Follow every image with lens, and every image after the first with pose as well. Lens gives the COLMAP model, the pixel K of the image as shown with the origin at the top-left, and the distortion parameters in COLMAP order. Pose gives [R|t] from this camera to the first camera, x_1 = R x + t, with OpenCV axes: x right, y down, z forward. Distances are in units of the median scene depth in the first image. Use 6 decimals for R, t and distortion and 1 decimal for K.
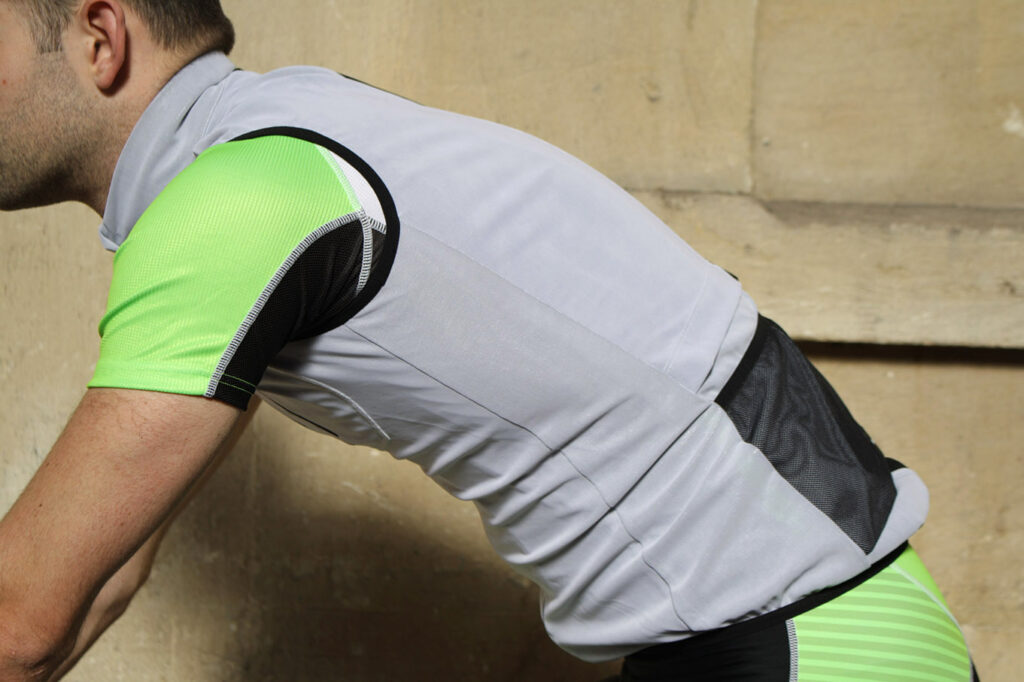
lens RADIAL K [[2655.5, 0, 512.0], [0, 2655.5, 341.0], [0, 0, 1]] dist [0.115486, 0.109762]
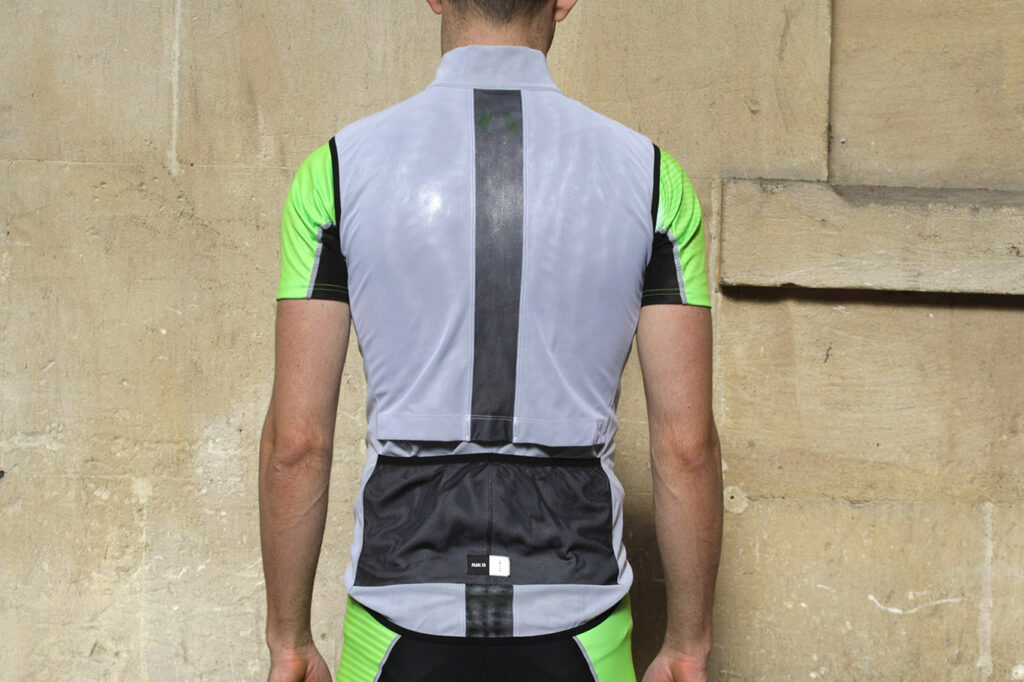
lens RADIAL K [[3619.3, 0, 512.0], [0, 3619.3, 341.0], [0, 0, 1]] dist [-0.152559, -1.664409]
pose [[0.999221, -0.002066, -0.039408, 0.002236], [0.001933, 0.999992, -0.003431, 0.031789], [0.039415, 0.003352, 0.999217, -0.844189]]
